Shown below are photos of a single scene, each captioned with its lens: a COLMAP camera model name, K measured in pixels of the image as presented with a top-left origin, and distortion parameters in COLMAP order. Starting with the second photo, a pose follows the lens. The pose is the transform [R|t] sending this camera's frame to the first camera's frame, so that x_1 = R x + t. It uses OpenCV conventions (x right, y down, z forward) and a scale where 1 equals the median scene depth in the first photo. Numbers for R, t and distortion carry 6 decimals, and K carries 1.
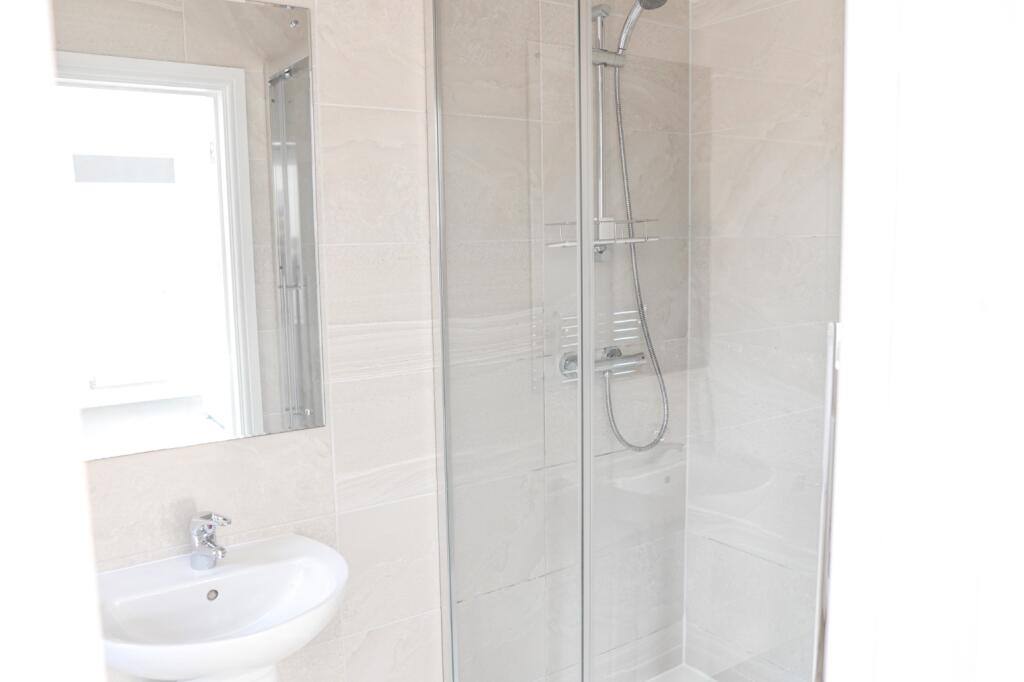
lens RADIAL K [[820.7, 0, 511.5], [0, 820.7, 338.6], [0, 0, 1]] dist [-0.105783, 0.101047]
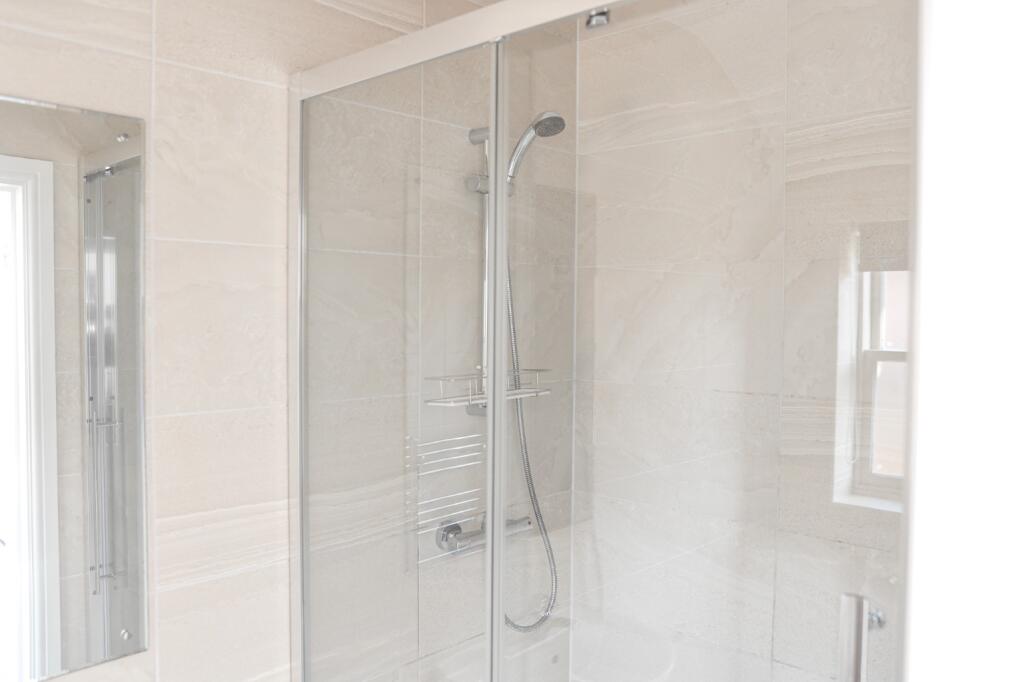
lens RADIAL K [[820.7, 0, 514.5], [0, 820.7, 341.5], [0, 0, 1]] dist [-0.105783, 0.101047]
pose [[0.977268, 0.019712, 0.211089, -0.045537], [-0.001646, 0.996344, -0.085419, -0.099563], [-0.212001, 0.083130, 0.973727, 0.137103]]
